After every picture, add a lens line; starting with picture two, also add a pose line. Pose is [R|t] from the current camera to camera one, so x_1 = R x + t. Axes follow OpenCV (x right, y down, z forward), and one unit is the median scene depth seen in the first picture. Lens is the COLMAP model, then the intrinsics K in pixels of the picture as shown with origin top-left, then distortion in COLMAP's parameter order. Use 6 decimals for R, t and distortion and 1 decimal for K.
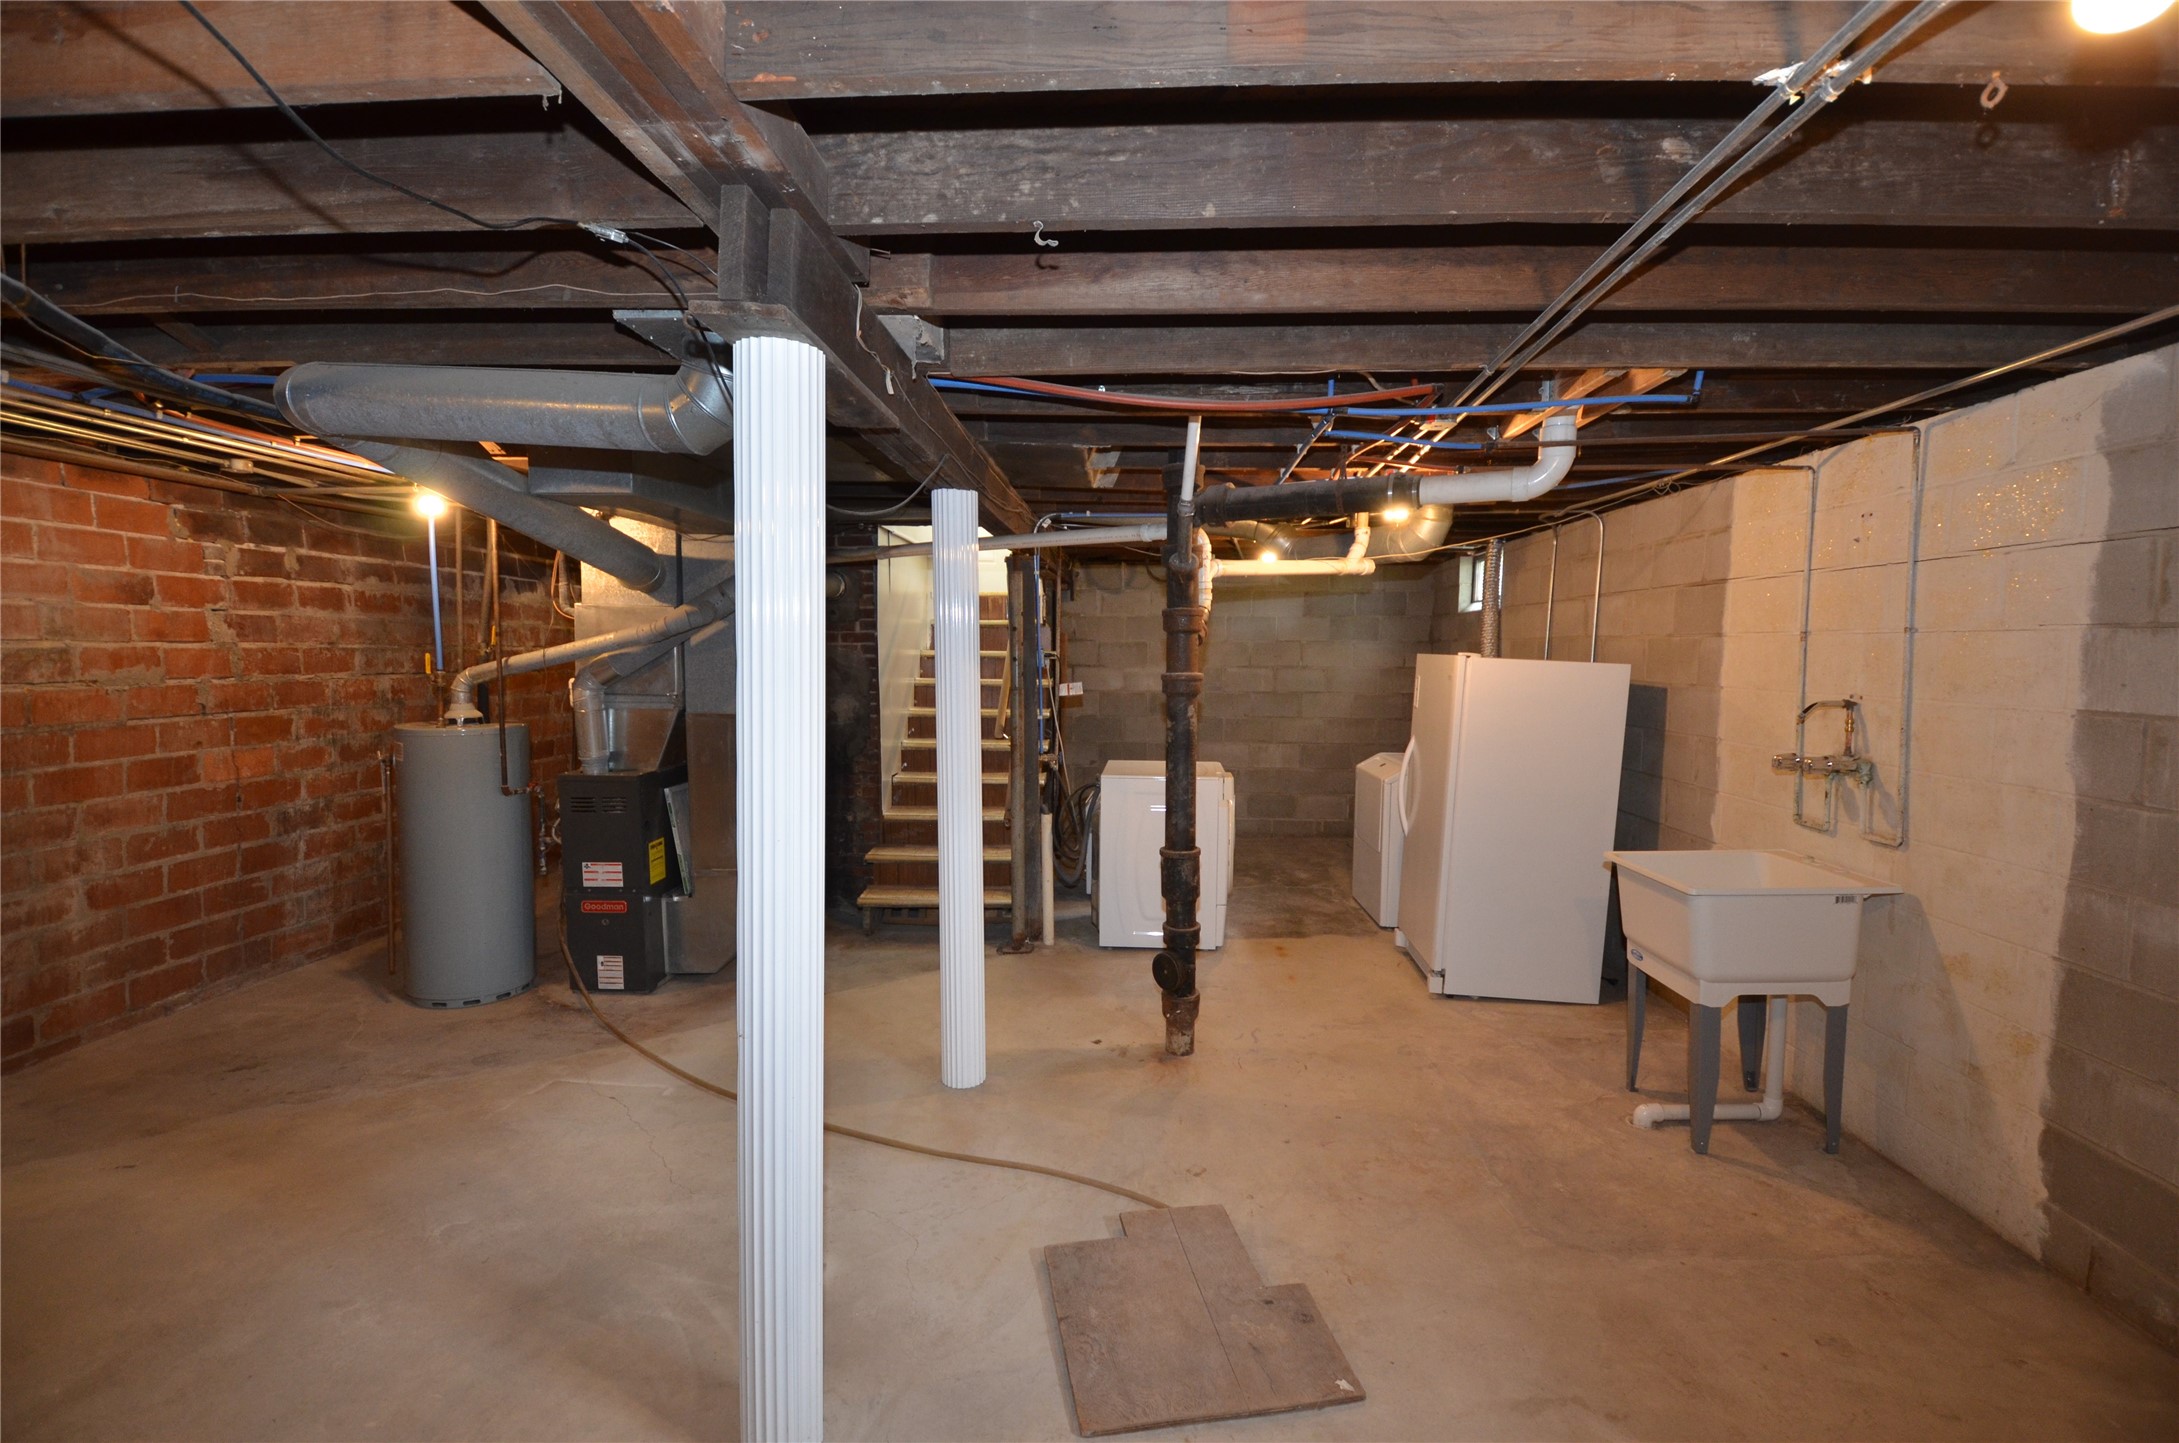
lens RADIAL K [[949.2, 0, 1104.7], [0, 949.2, 712.1], [0, 0, 1]] dist [-0.001064, -0.013068]
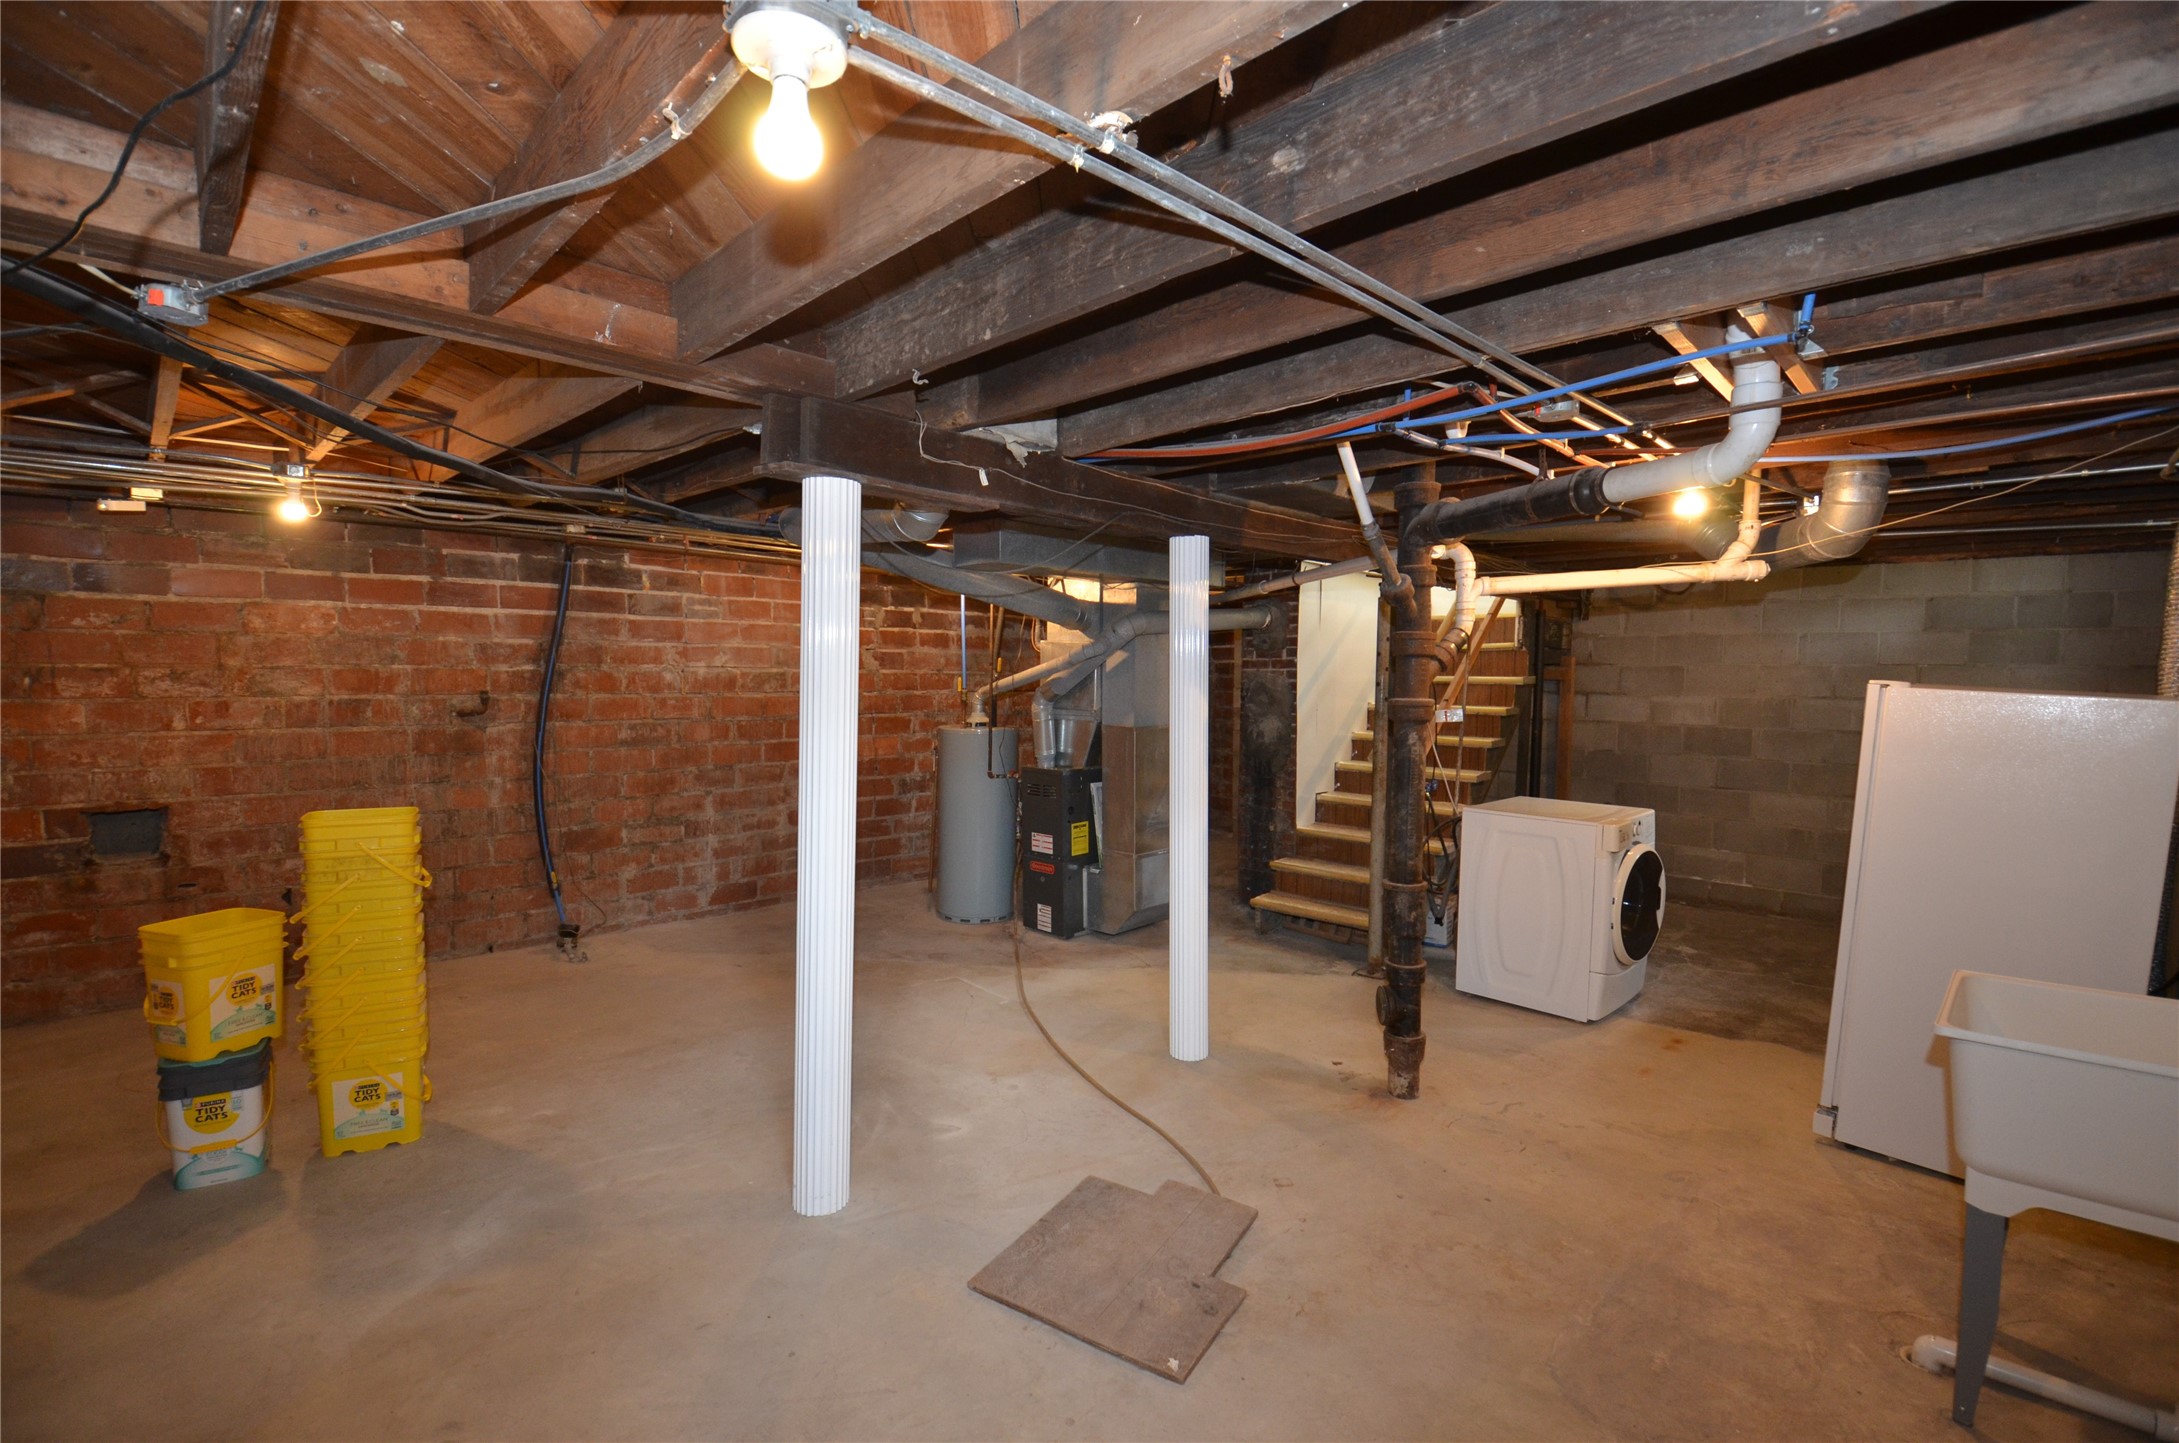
lens RADIAL K [[949.2, 0, 1104.0], [0, 949.2, 713.4], [0, 0, 1]] dist [-0.001064, -0.013068]
pose [[0.743359, 0.027972, -0.668308, 0.459403], [-0.046080, 0.998893, -0.009445, -0.002520], [0.667304, 0.037817, 0.743825, 0.066936]]
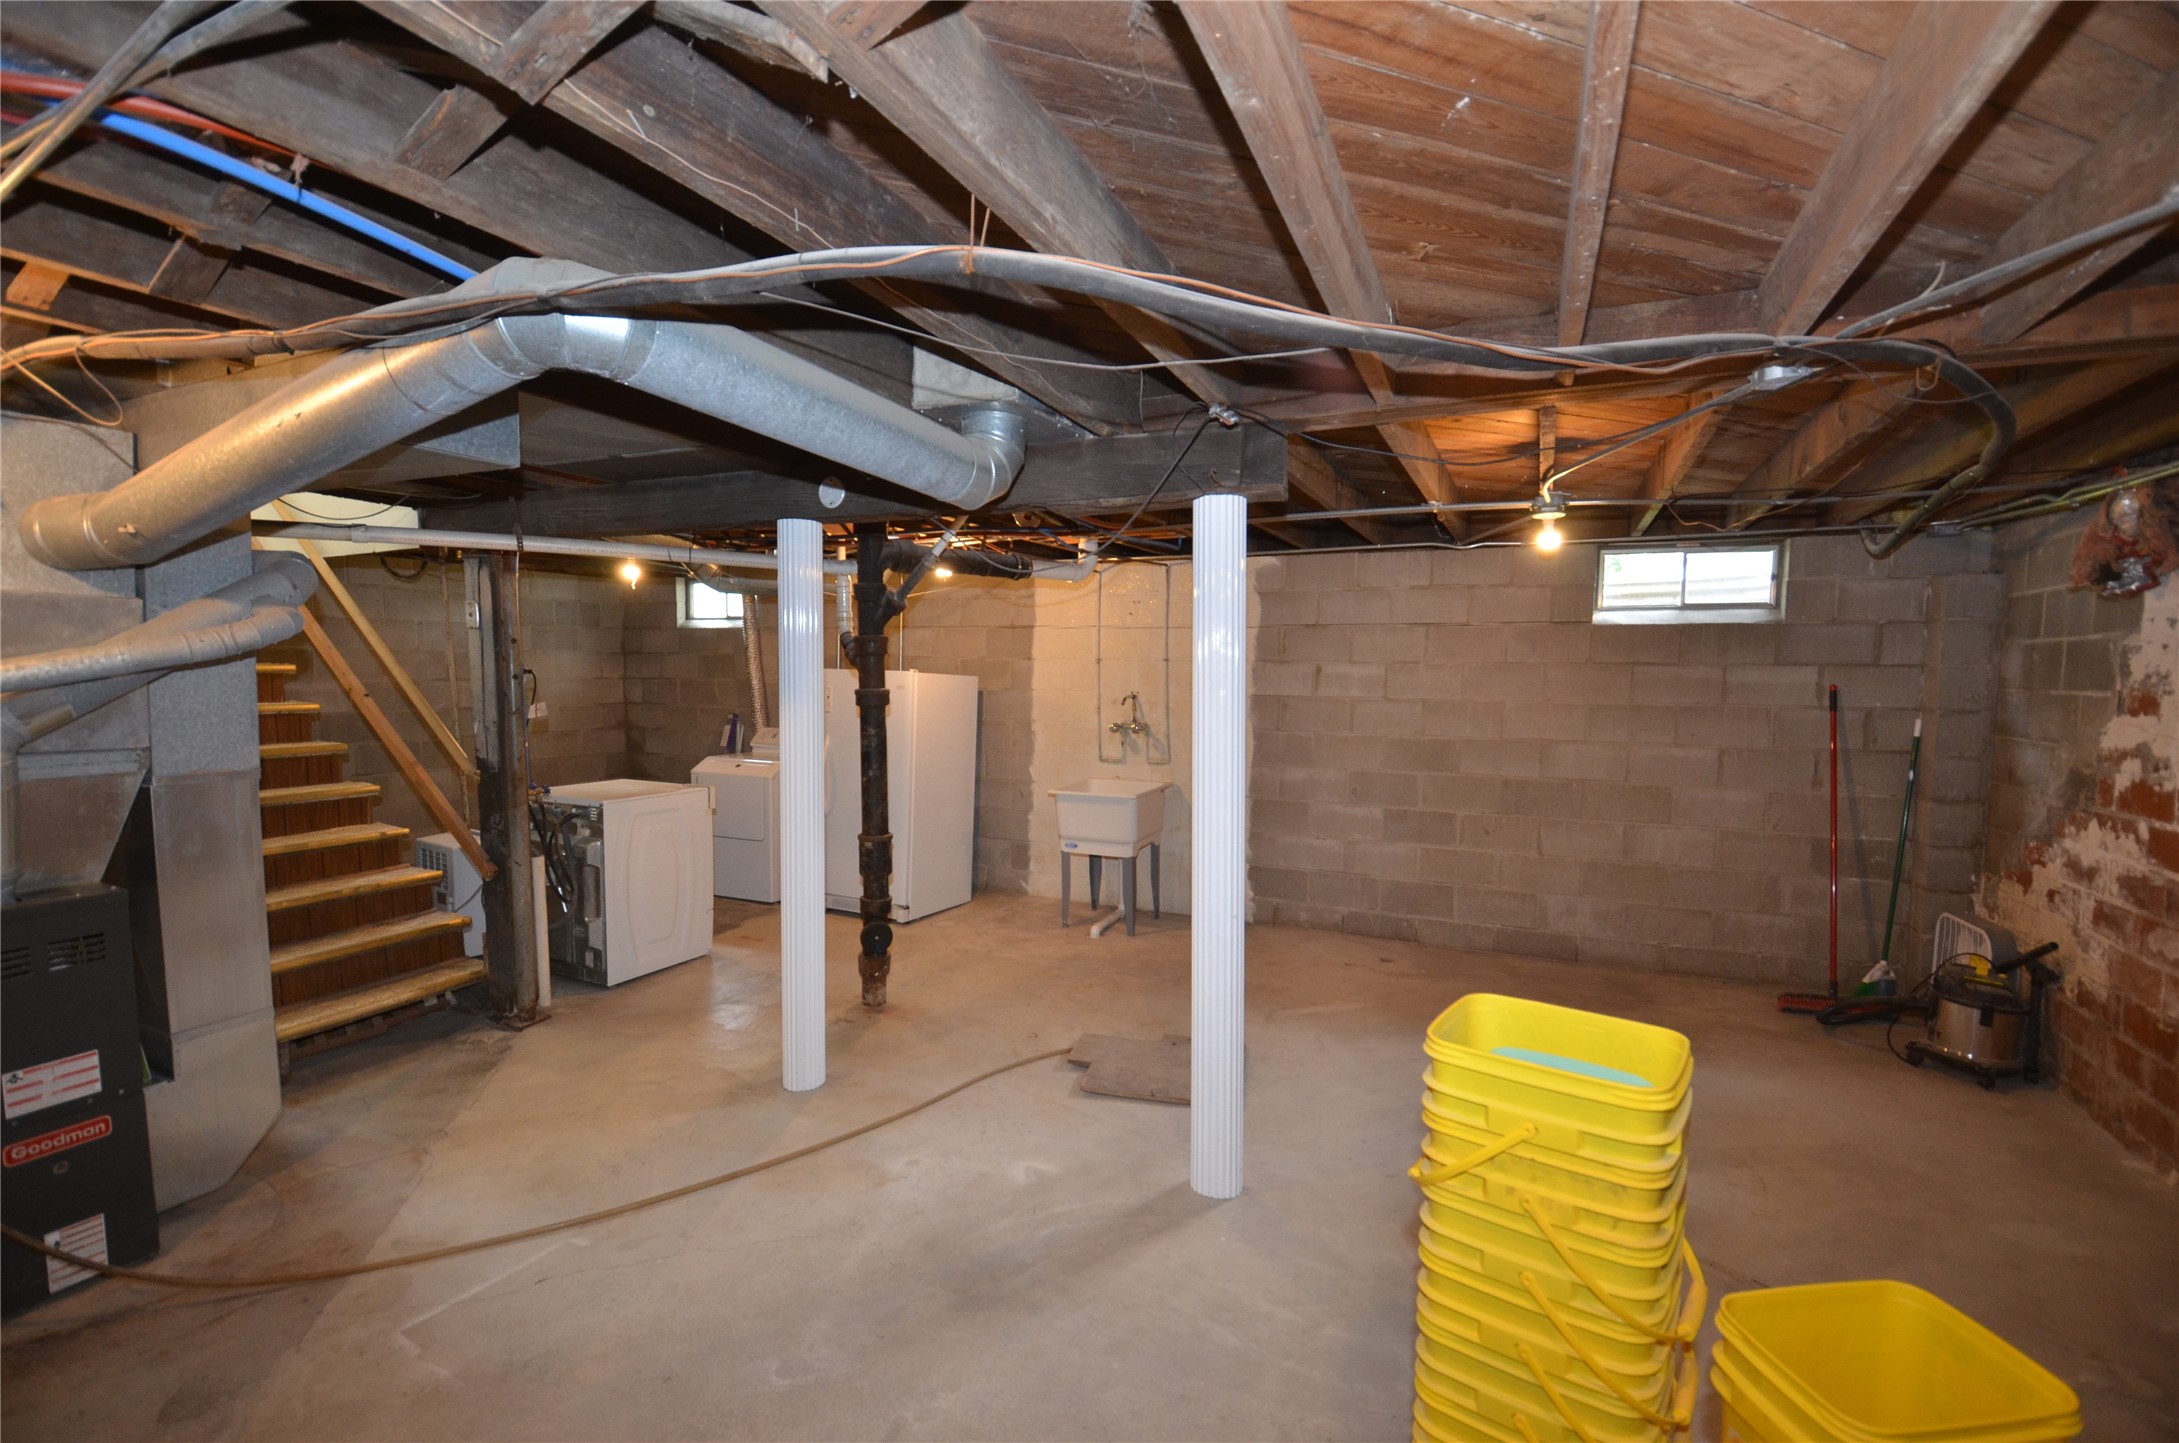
lens RADIAL K [[949.2, 0, 1087.7], [0, 949.2, 712.3], [0, 0, 1]] dist [-0.001064, -0.013068]
pose [[0.375858, -0.045755, 0.925547, -0.867892], [0.048623, 0.998378, 0.029610, -0.030923], [-0.925401, 0.033874, 0.377473, 0.269262]]
